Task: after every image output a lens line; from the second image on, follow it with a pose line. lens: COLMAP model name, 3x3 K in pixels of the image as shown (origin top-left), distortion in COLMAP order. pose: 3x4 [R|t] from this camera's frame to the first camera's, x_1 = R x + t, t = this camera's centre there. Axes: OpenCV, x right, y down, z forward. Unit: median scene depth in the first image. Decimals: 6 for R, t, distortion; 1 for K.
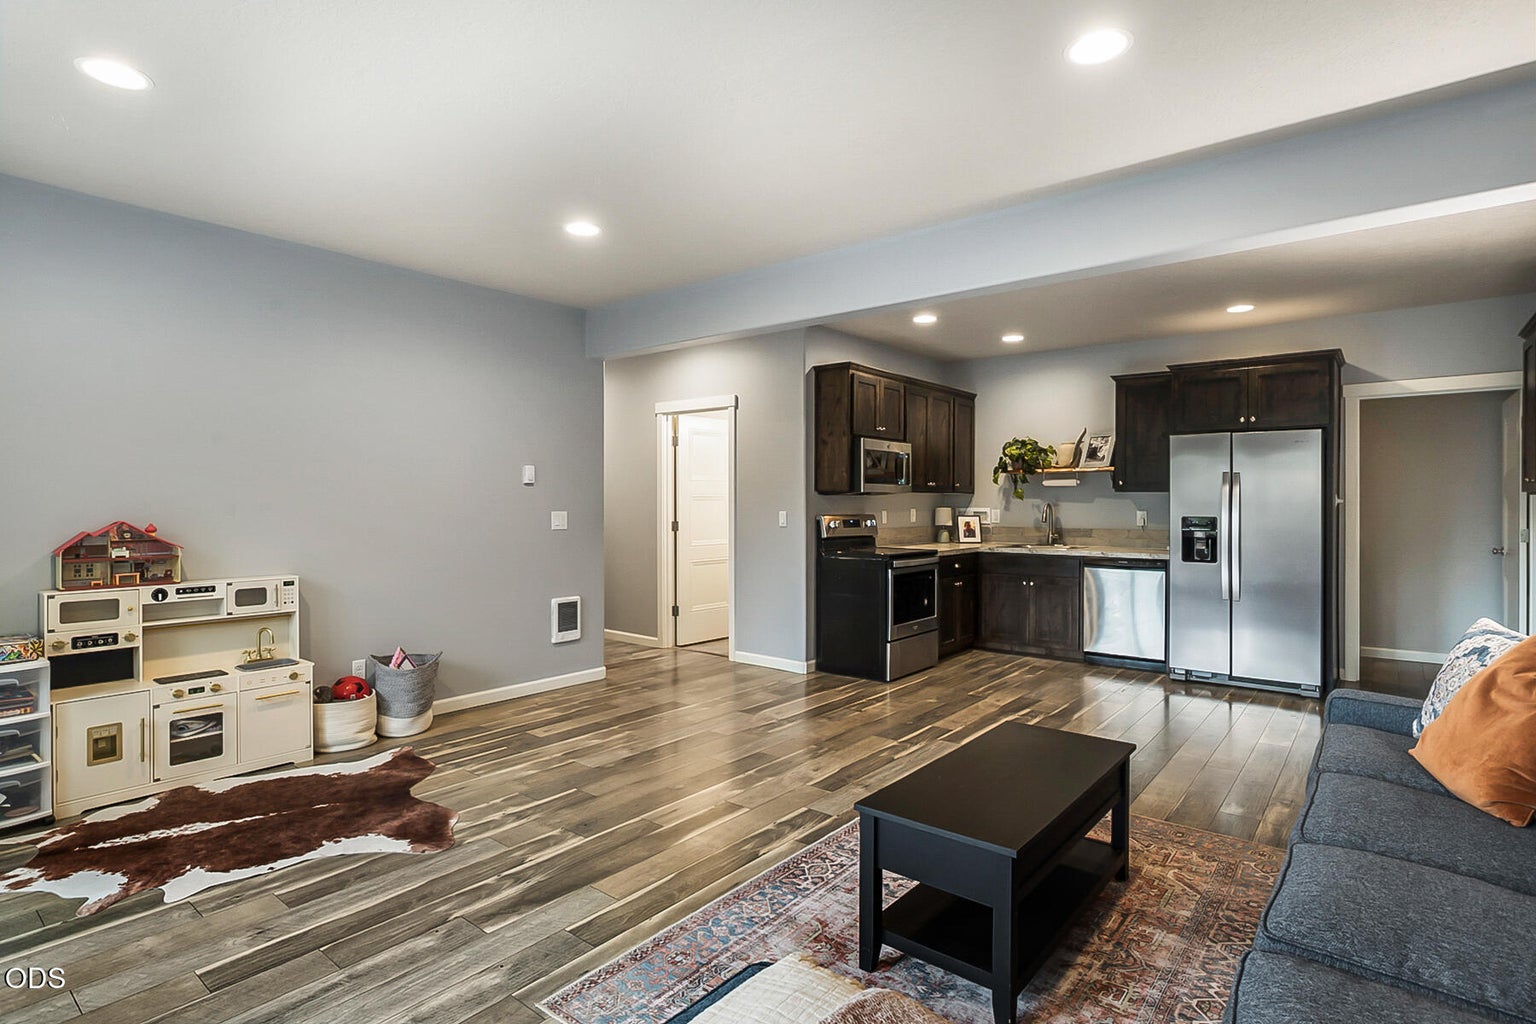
lens RADIAL K [[784.2, 0, 759.7], [0, 784.2, 502.9], [0, 0, 1]] dist [-0.018406, 0.008952]
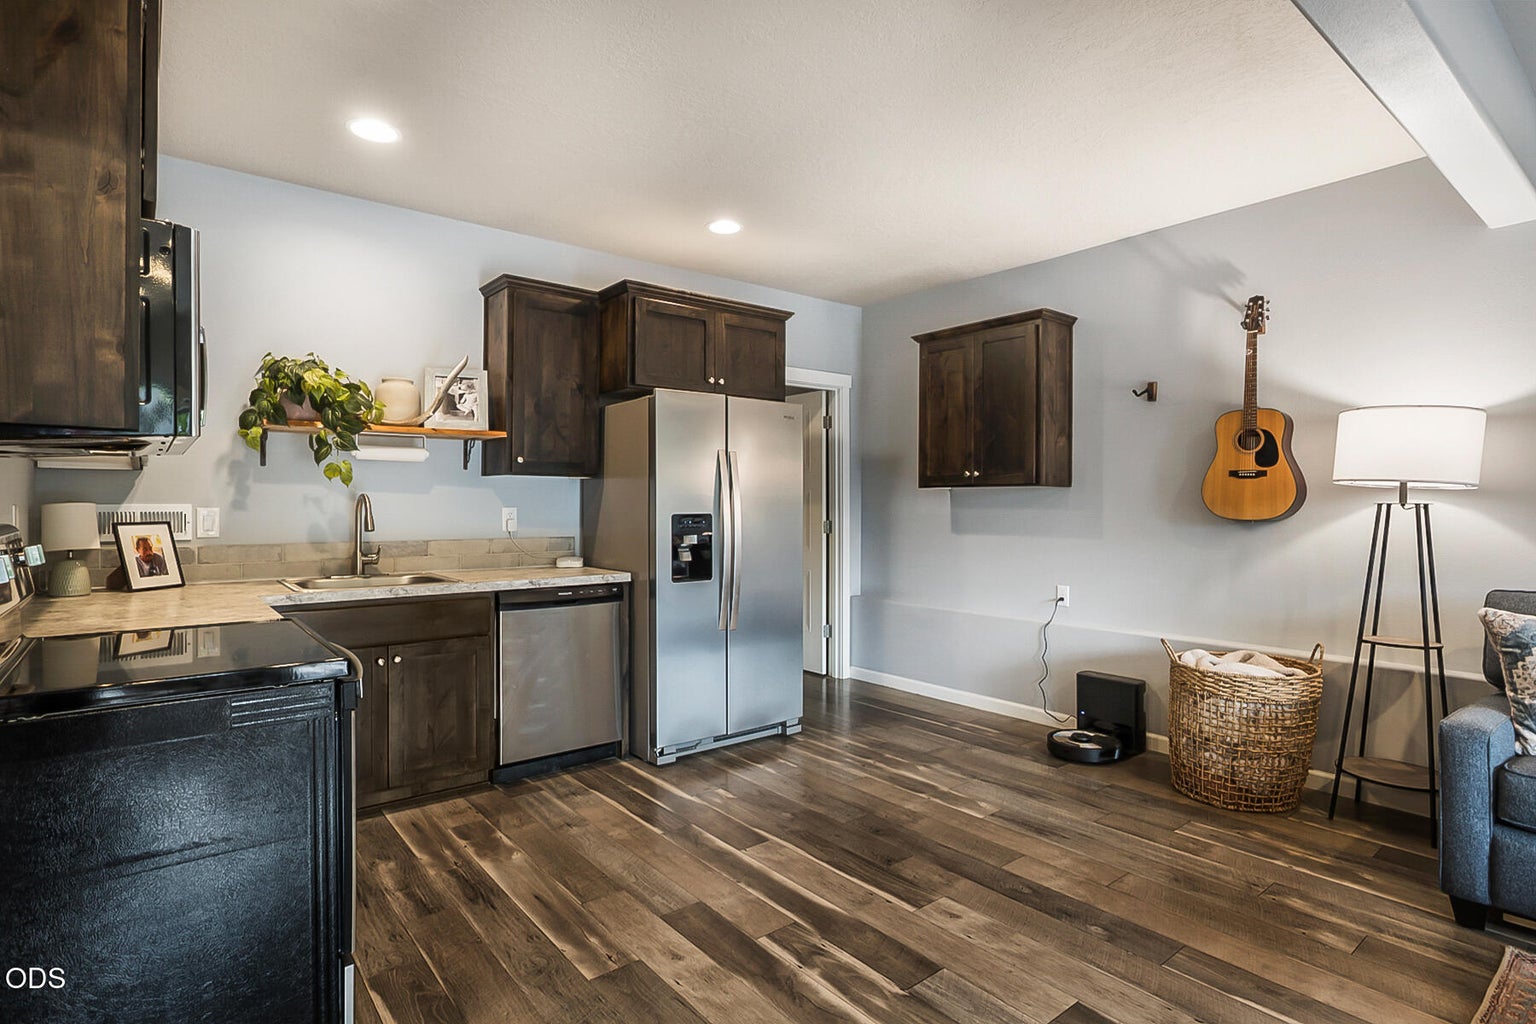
lens RADIAL K [[784.2, 0, 781.4], [0, 784.2, 507.2], [0, 0, 1]] dist [-0.018406, 0.008952]
pose [[0.199035, -0.005480, 0.979977, -0.087370], [0.001164, 0.999985, 0.005356, 0.008444], [-0.979992, 0.000075, 0.199038, 0.788328]]
